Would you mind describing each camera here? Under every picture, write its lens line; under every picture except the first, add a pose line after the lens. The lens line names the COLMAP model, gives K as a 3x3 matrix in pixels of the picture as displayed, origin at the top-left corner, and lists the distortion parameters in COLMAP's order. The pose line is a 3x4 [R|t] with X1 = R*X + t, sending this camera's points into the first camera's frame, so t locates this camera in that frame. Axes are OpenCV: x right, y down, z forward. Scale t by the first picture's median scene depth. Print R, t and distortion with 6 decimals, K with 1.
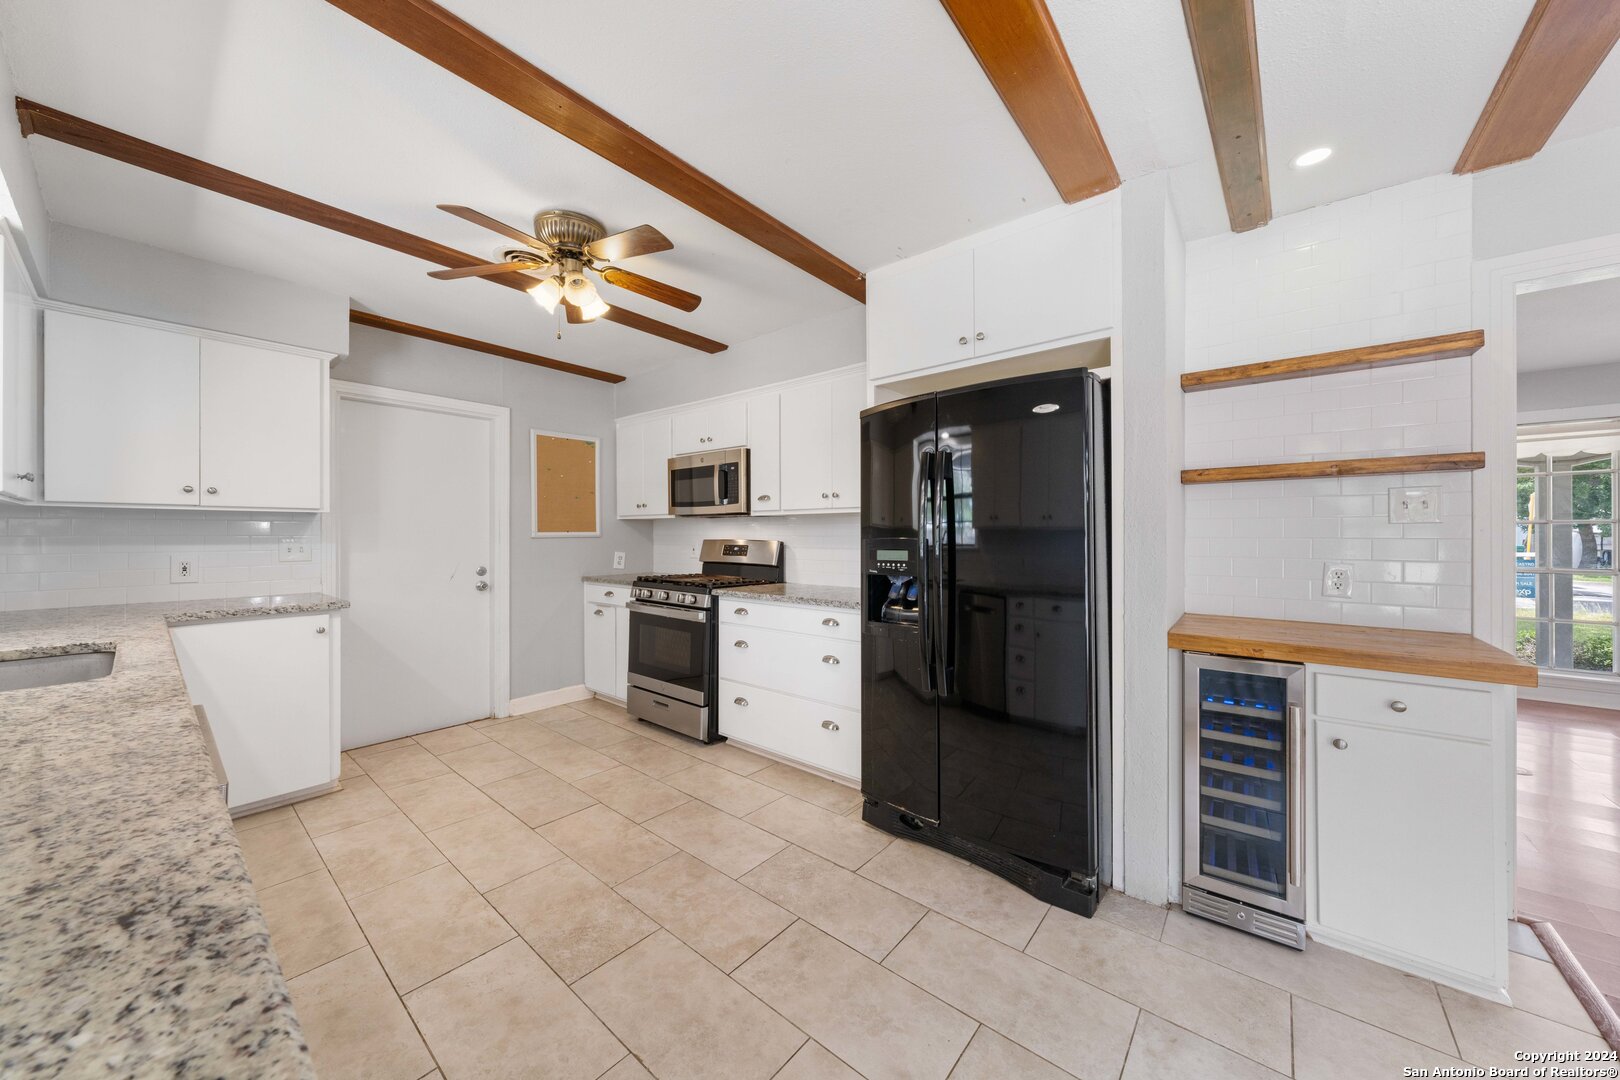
lens RADIAL K [[562.8, 0, 825.4], [0, 562.8, 528.4], [0, 0, 1]] dist [0.001825, 0.000066]
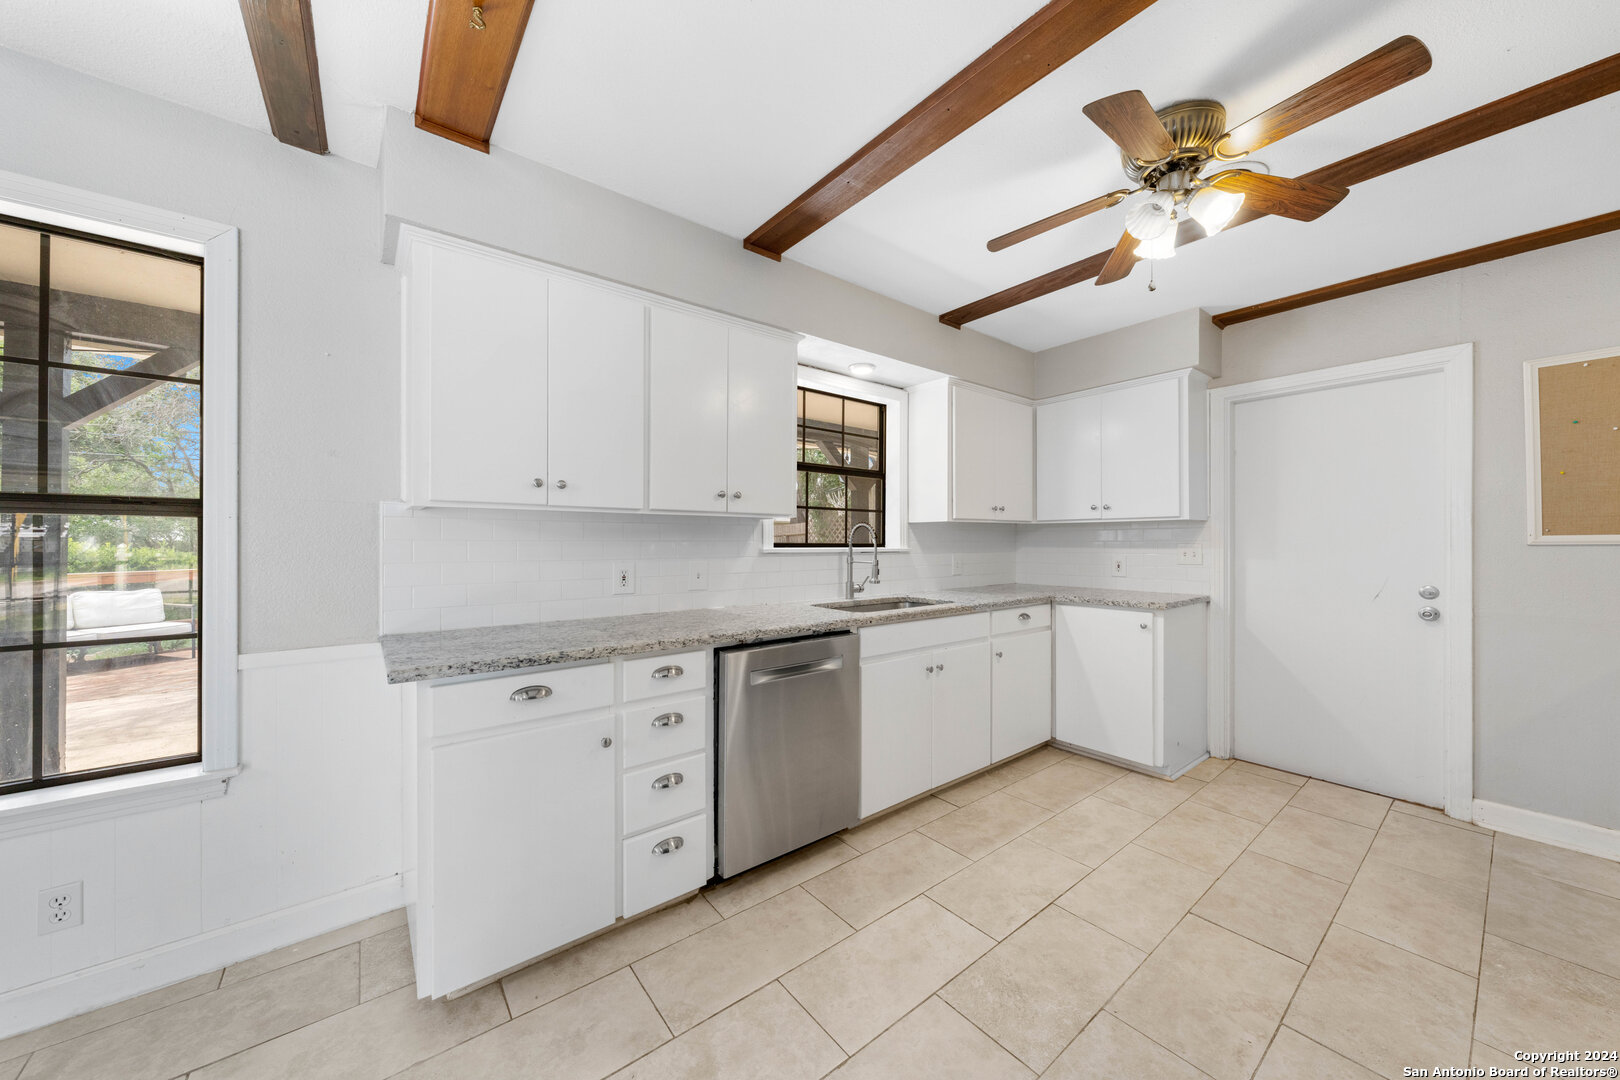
lens RADIAL K [[562.8, 0, 811.4], [0, 562.8, 534.2], [0, 0, 1]] dist [0.001825, 0.000066]
pose [[-0.221711, -0.015090, -0.974996, 0.322746], [0.014854, 0.999712, -0.018850, 0.009687], [0.974999, -0.018662, -0.221423, 0.574433]]
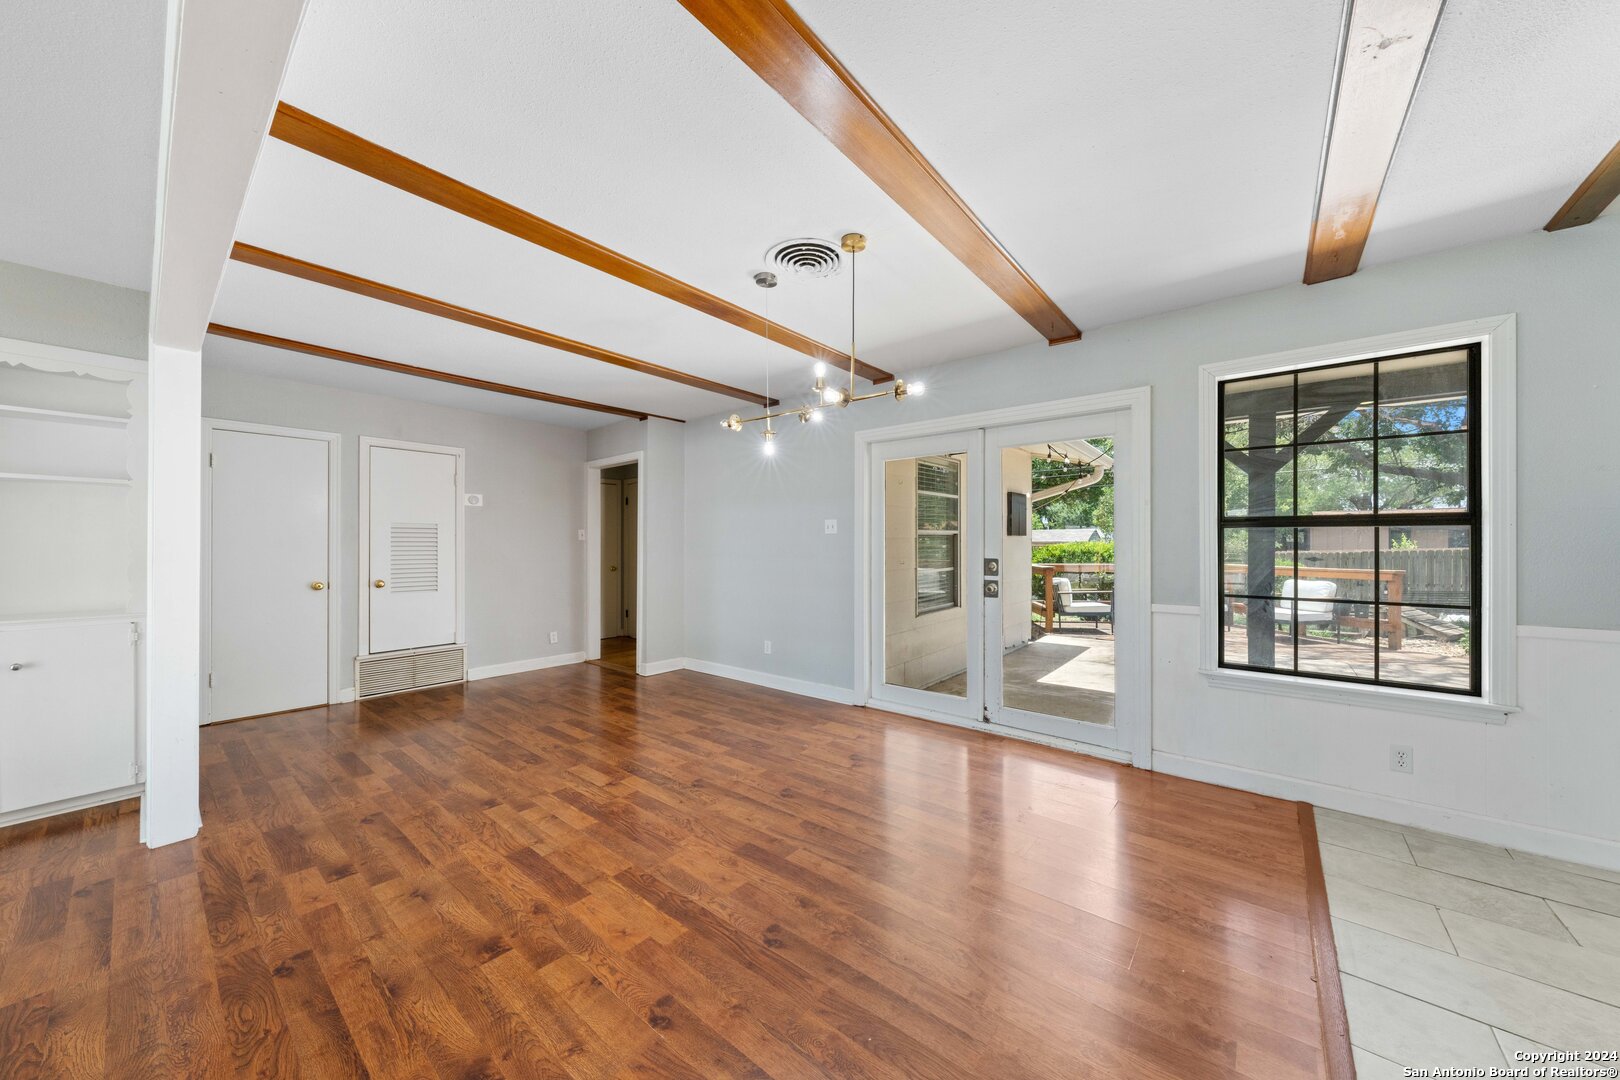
lens RADIAL K [[562.8, 0, 805.4], [0, 562.8, 547.9], [0, 0, 1]] dist [0.001825, 0.000066]
pose [[-0.999936, 0.003458, 0.010802, 0.880582], [0.003398, 0.999979, -0.005559, 0.007386], [-0.010821, -0.005522, -0.999926, 0.670611]]
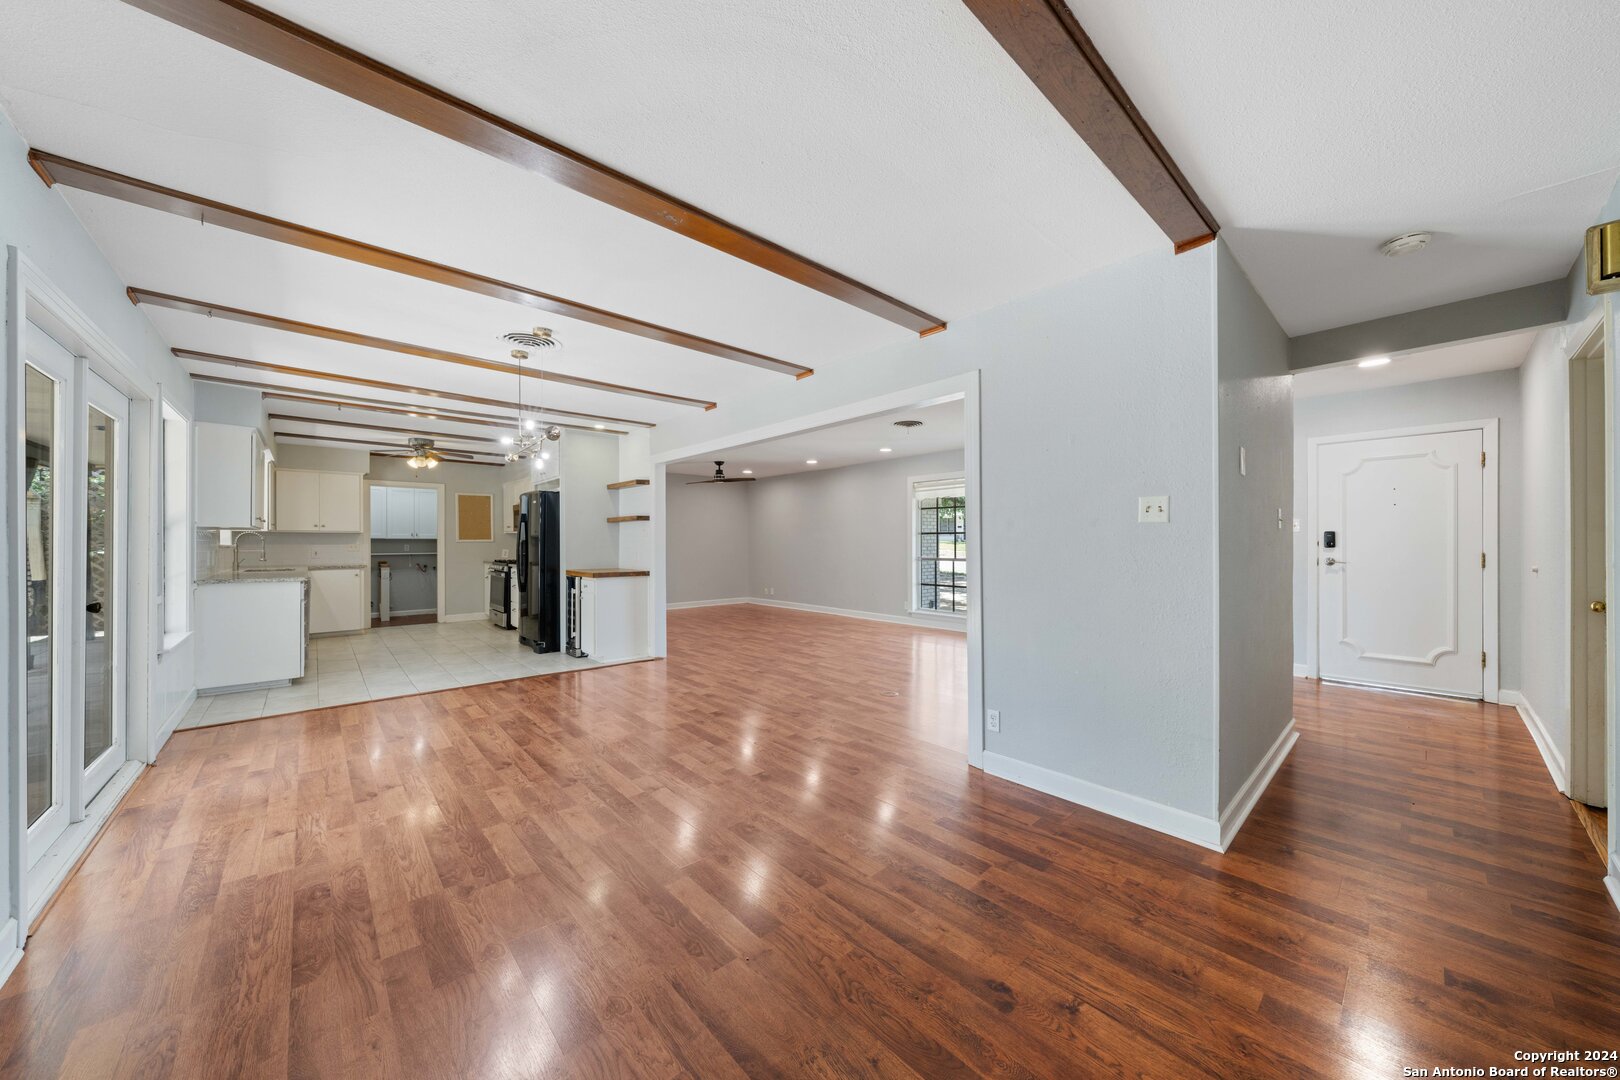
lens RADIAL K [[562.8, 0, 807.6], [0, 562.8, 540.6], [0, 0, 1]] dist [0.001825, 0.000066]
pose [[0.987516, -0.002624, -0.157496, 1.707852], [0.004357, 0.999934, 0.010657, -0.011813], [0.157457, -0.011210, 0.987462, -1.375890]]
